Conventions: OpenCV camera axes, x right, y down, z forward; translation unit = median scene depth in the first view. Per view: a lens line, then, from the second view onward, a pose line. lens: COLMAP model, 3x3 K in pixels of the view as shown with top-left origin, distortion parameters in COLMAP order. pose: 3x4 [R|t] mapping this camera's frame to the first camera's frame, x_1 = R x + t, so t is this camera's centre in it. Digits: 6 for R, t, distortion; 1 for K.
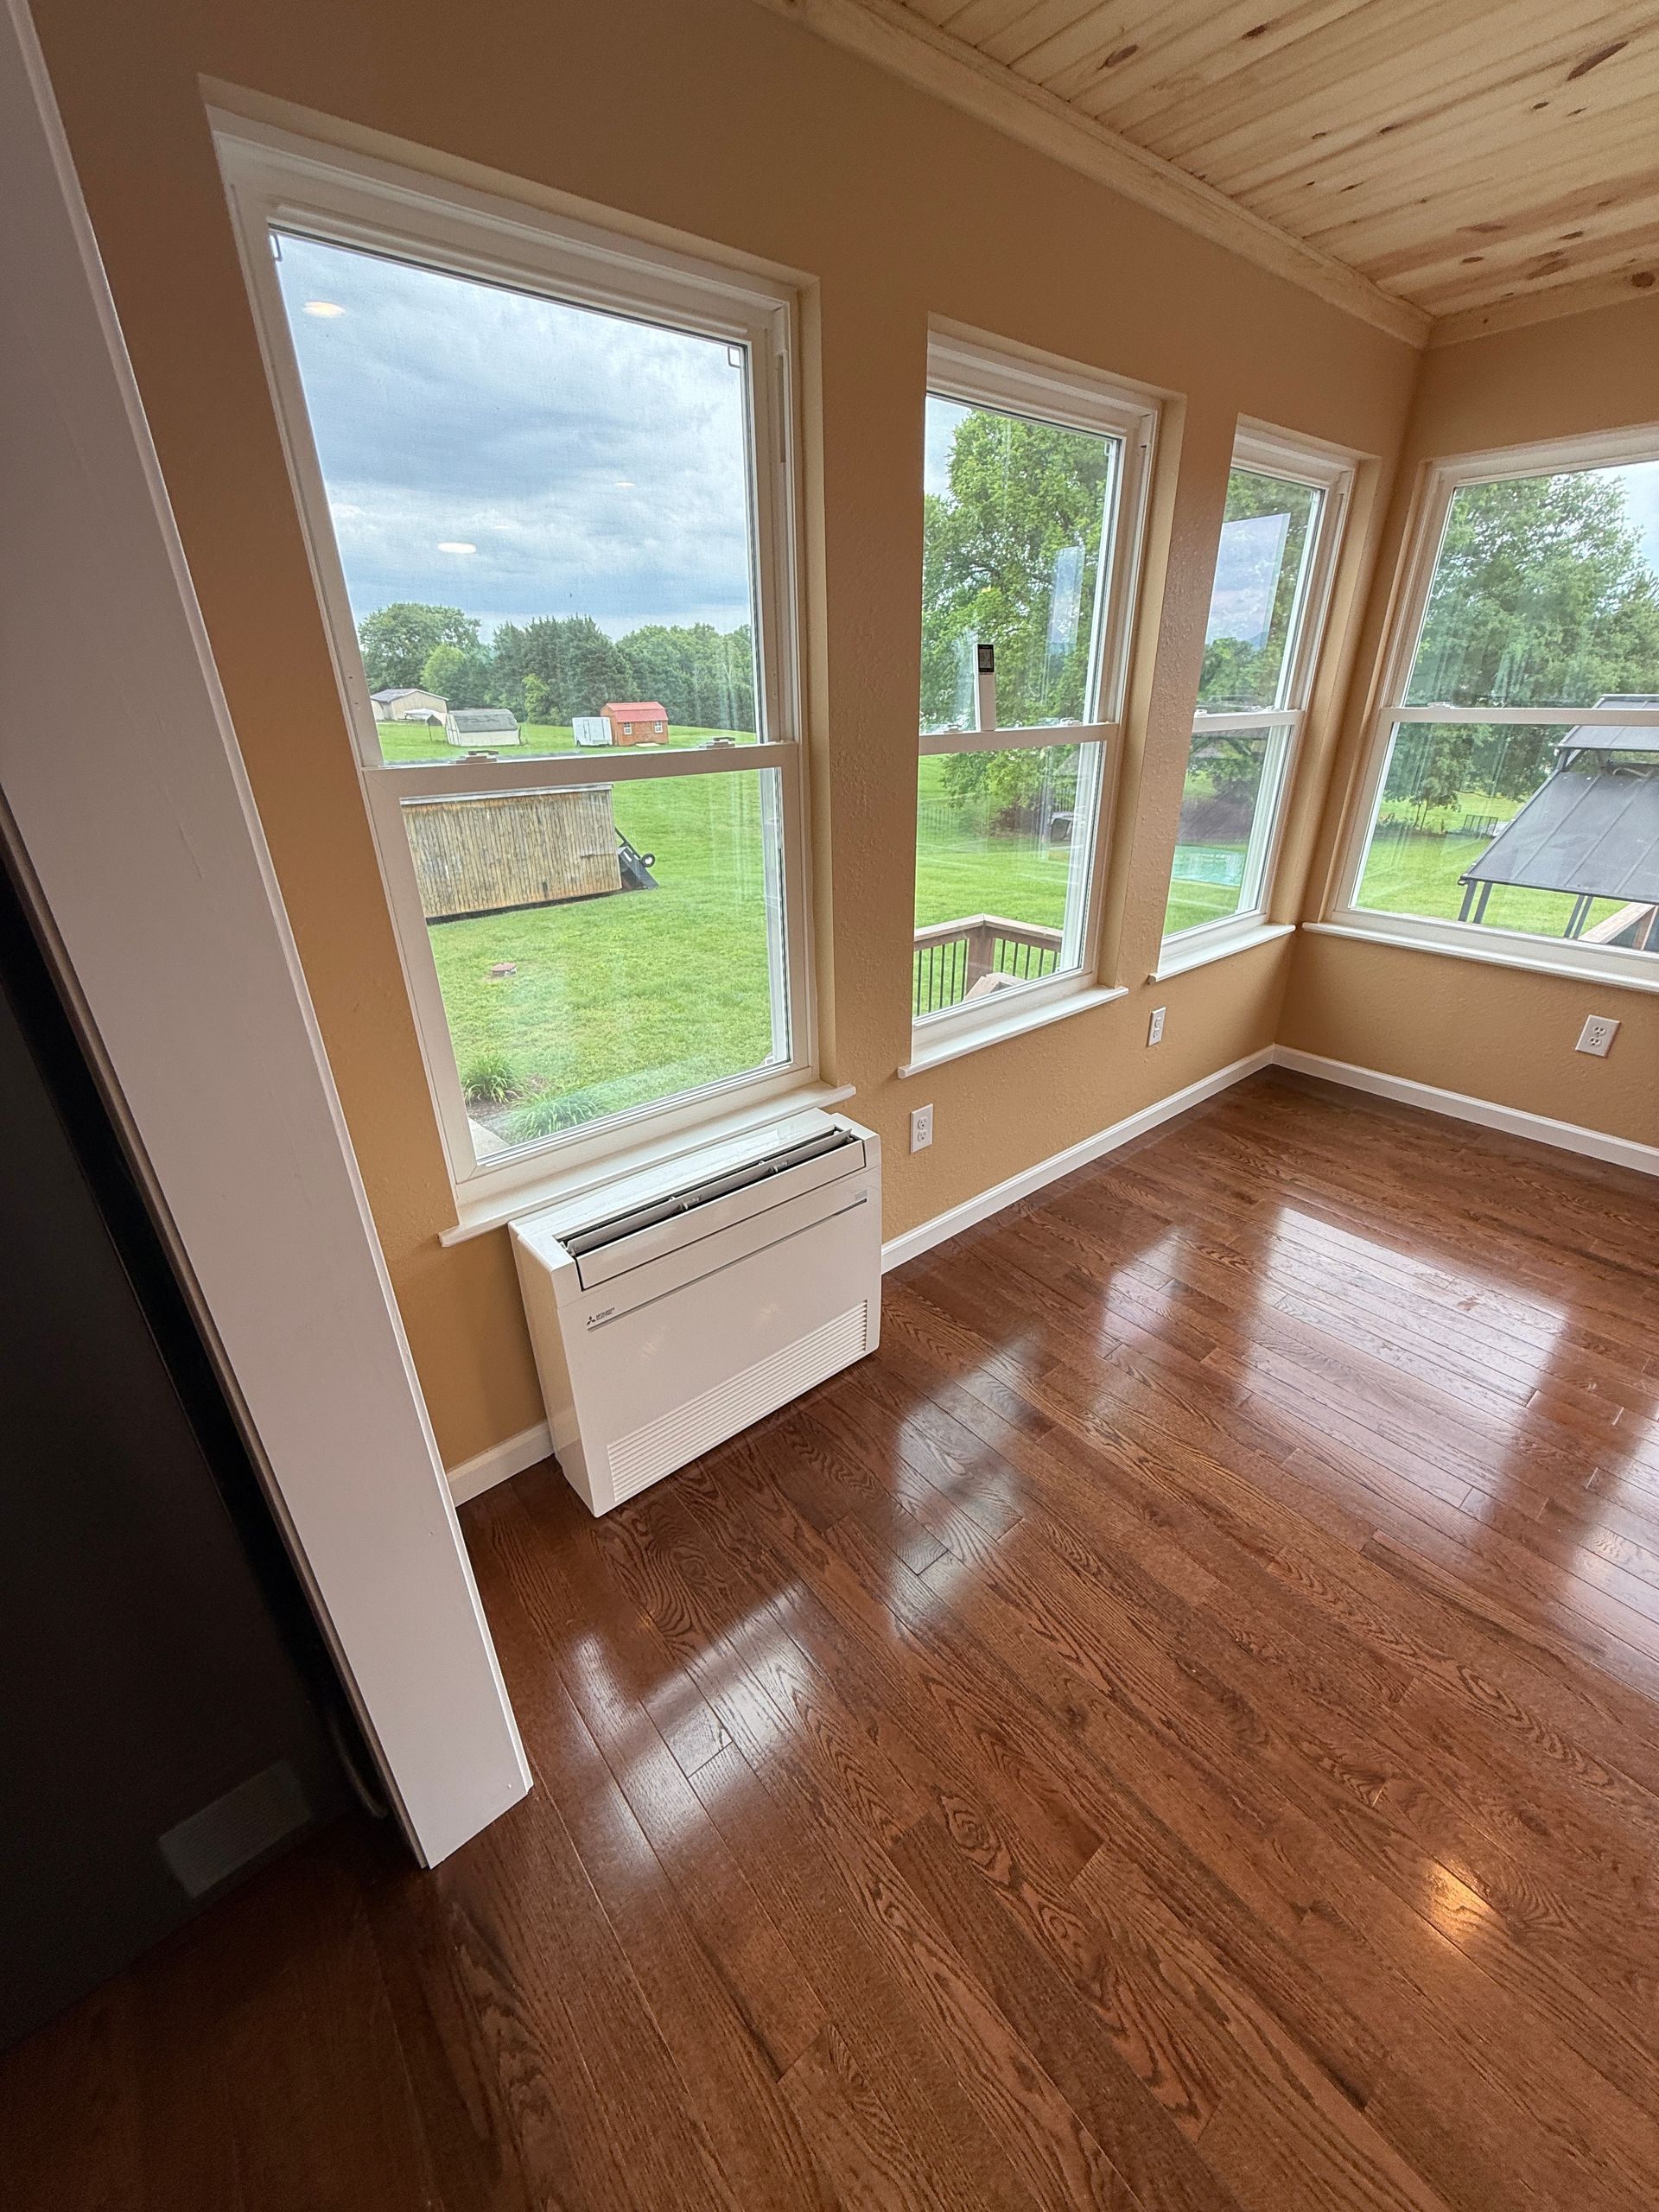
lens RADIAL K [[881.0, 0, 839.6], [0, 881.0, 1100.7], [0, 0, 1]] dist [0.002076, -0.000911]
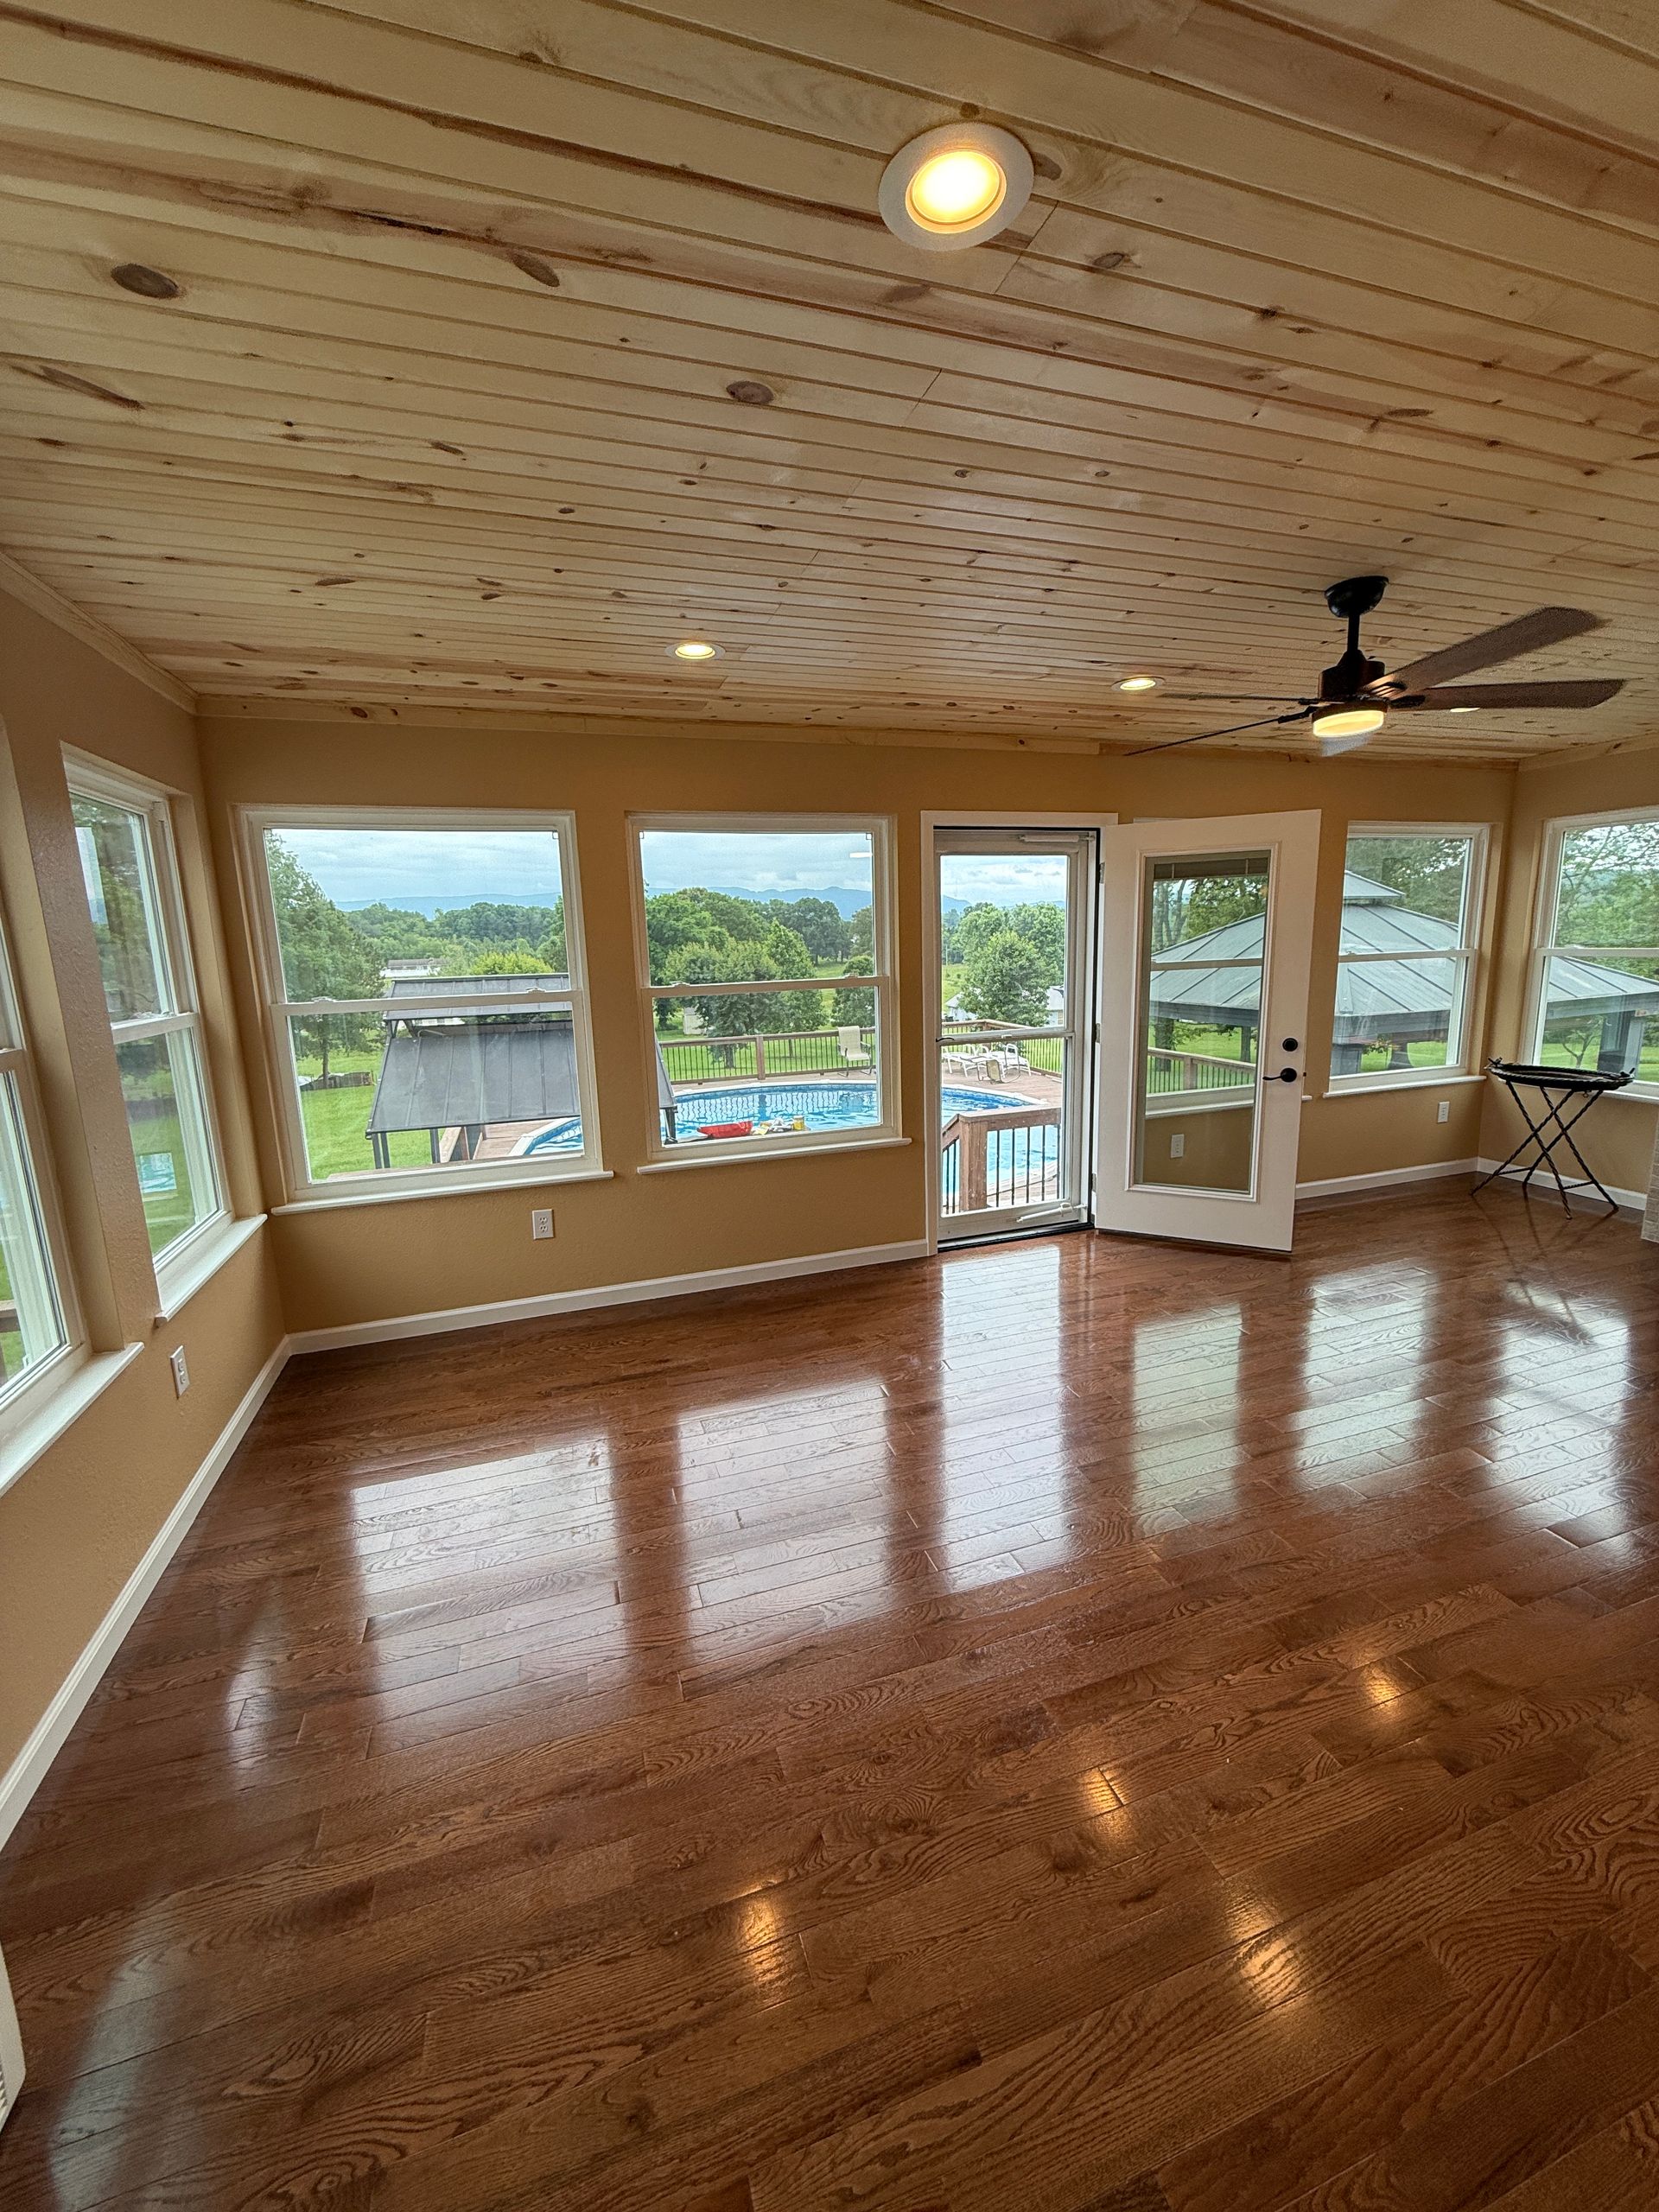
lens RADIAL K [[881.0, 0, 832.4], [0, 881.0, 1096.3], [0, 0, 1]] dist [0.002076, -0.000911]
pose [[0.359422, -0.163155, 0.918802, -0.152947], [0.419120, 0.907927, -0.002730, -0.063932], [-0.833759, 0.386070, 0.394710, 0.062979]]
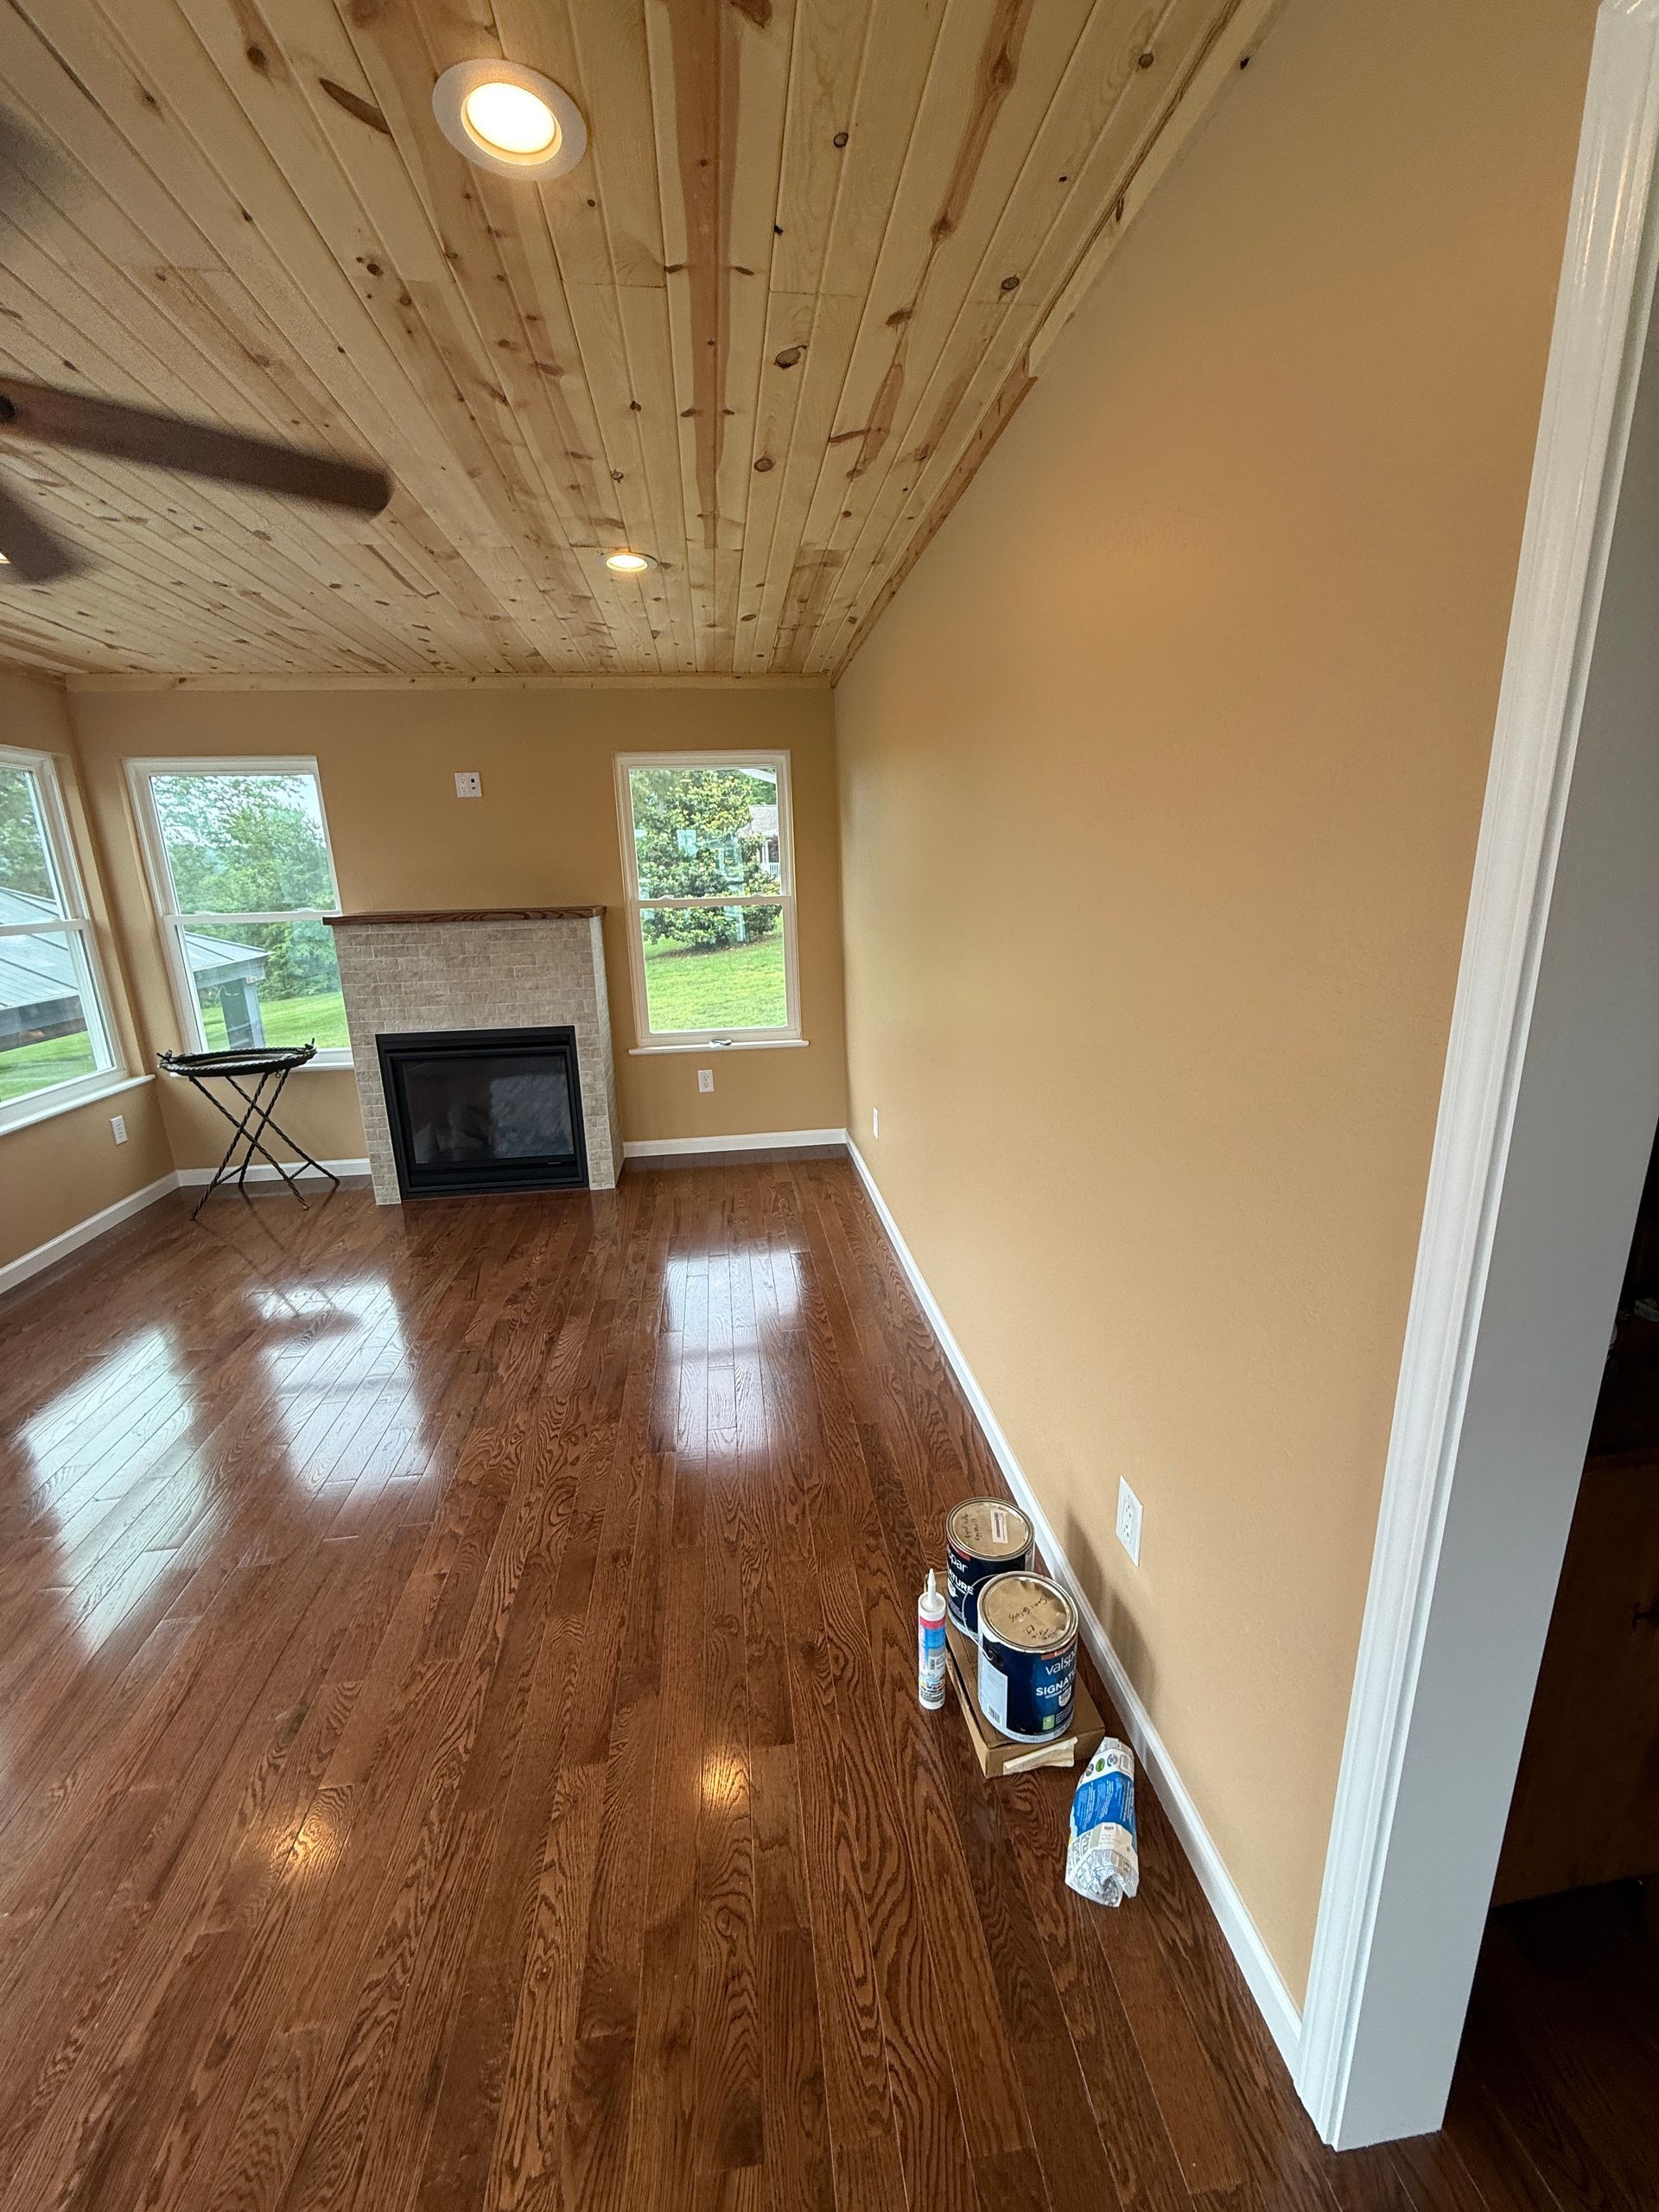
lens RADIAL K [[881.0, 0, 835.2], [0, 881.0, 1096.3], [0, 0, 1]] dist [0.002076, -0.000911]
pose [[-0.843350, -0.100087, 0.527962, 0.301038], [0.262974, 0.779942, 0.567922, -0.055295], [-0.468622, 0.617797, -0.631443, 0.064772]]
